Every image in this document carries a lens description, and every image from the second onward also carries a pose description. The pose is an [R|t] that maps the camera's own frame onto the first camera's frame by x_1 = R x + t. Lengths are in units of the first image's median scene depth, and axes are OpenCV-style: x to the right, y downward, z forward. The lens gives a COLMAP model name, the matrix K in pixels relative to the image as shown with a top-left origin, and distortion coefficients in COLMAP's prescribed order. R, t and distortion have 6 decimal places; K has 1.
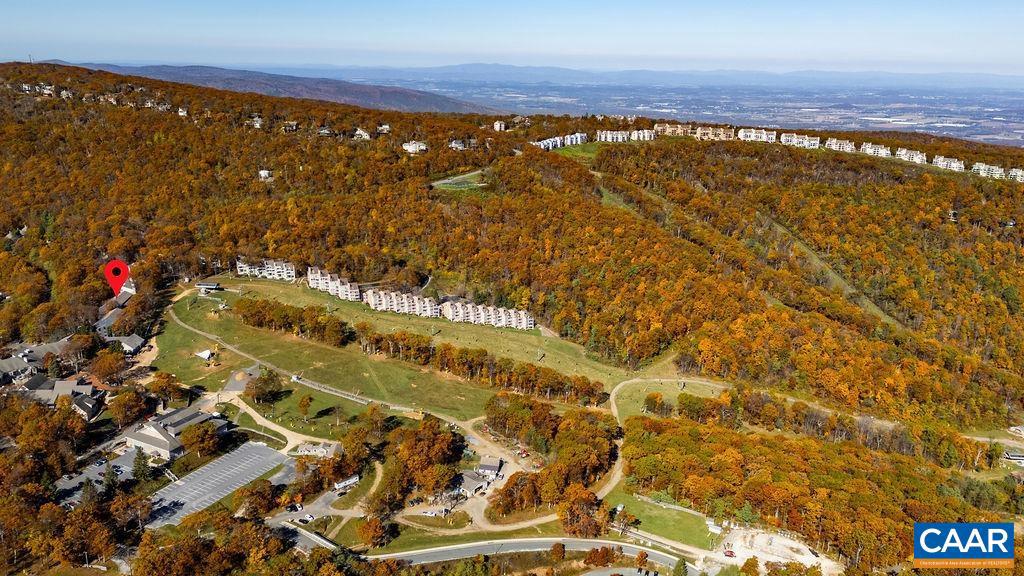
lens RADIAL K [[750.2, 0, 519.6], [0, 750.2, 287.7], [0, 0, 1]] dist [0.088607, -0.089000]
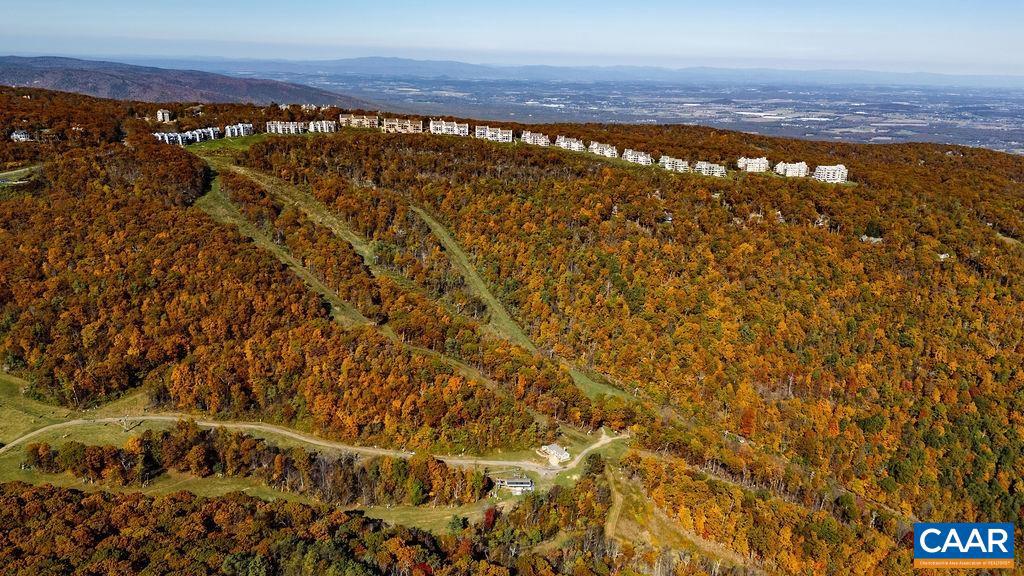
lens RADIAL K [[750.2, 0, 513.8], [0, 750.2, 286.5], [0, 0, 1]] dist [0.088607, -0.089000]
pose [[0.993590, -0.027727, 0.109587, 0.369756], [0.027185, 0.999610, 0.006434, -0.011299], [-0.109723, -0.003414, 0.993956, 0.084061]]
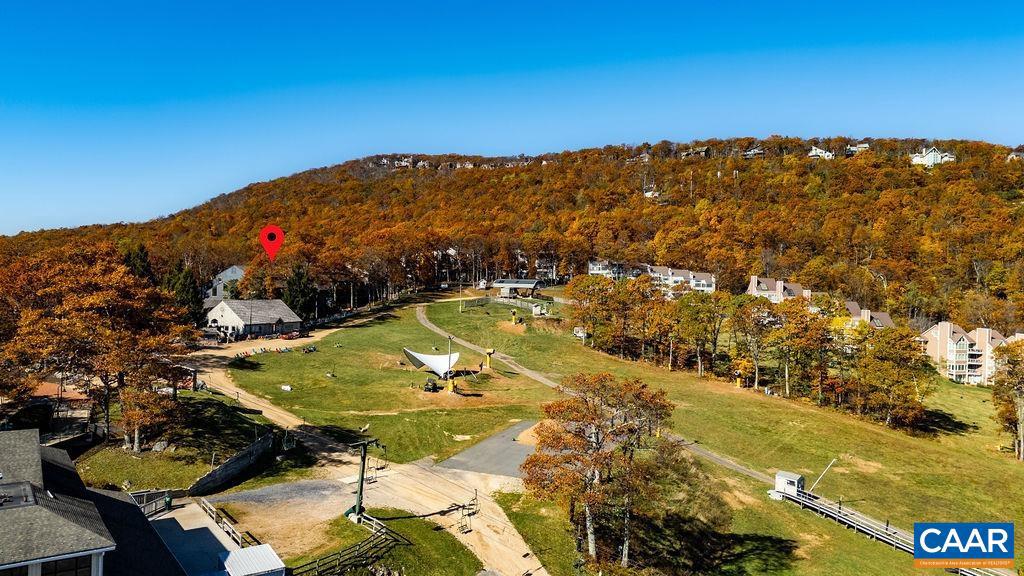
lens RADIAL K [[750.2, 0, 507.1], [0, 750.2, 292.1], [0, 0, 1]] dist [0.088607, -0.089000]
pose [[0.885181, 0.007478, -0.465187, -0.149211], [-0.137926, 0.959140, -0.247035, 0.071786], [0.444332, 0.282832, 0.850044, 0.433420]]
